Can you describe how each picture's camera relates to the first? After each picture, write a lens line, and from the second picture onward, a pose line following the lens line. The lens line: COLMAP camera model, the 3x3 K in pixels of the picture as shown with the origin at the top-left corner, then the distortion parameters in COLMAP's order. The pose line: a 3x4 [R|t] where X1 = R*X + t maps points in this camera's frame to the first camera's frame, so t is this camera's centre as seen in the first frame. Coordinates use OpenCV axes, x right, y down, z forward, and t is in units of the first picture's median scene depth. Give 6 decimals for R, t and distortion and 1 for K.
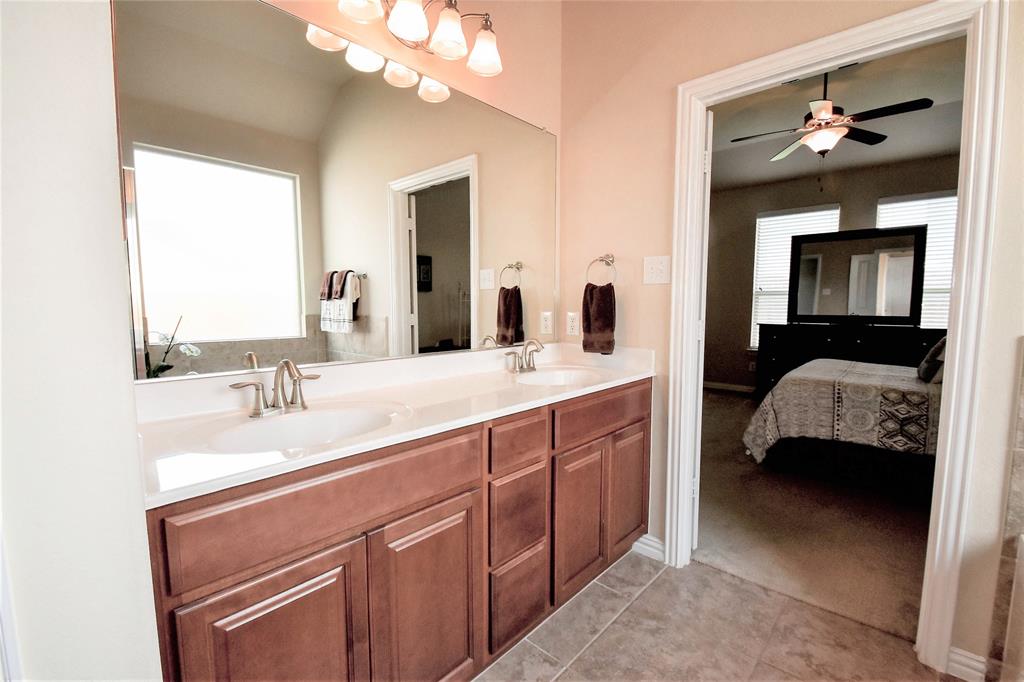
lens RADIAL K [[454.4, 0, 506.4], [0, 454.4, 343.3], [0, 0, 1]] dist [0.005838, -0.014318]
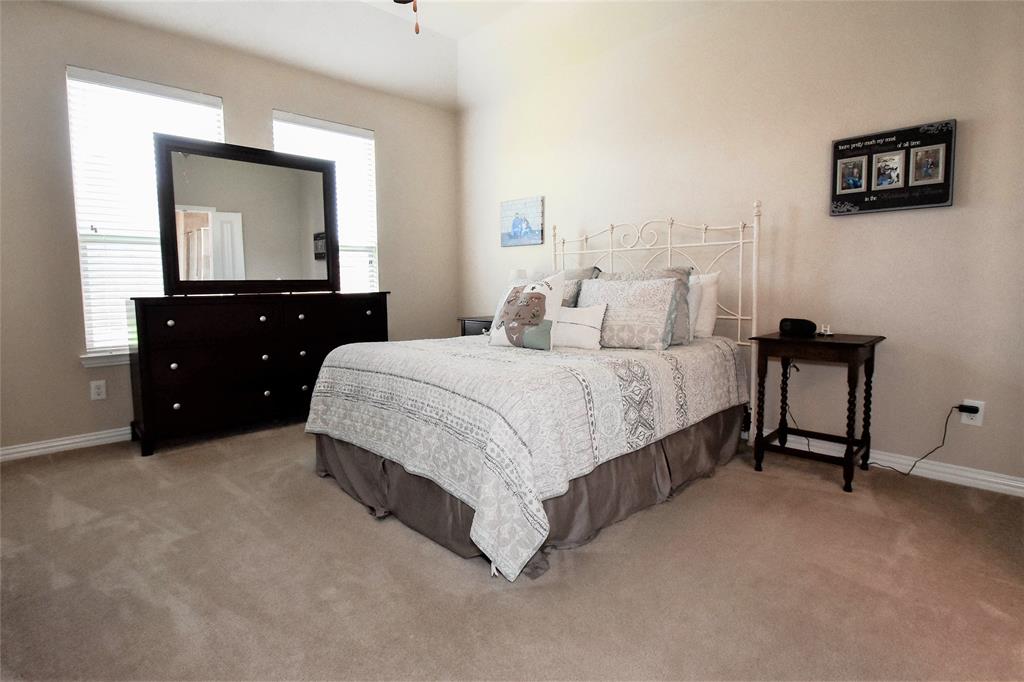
lens RADIAL K [[491.9, 0, 512.0], [0, 491.9, 341.0], [0, 0, 1]] dist [-0.001529, -0.020132]
pose [[0.049609, -0.114670, 0.992164, 0.067083], [0.098555, 0.989101, 0.109388, -0.016917], [-0.993894, 0.092356, 0.060370, 0.653184]]
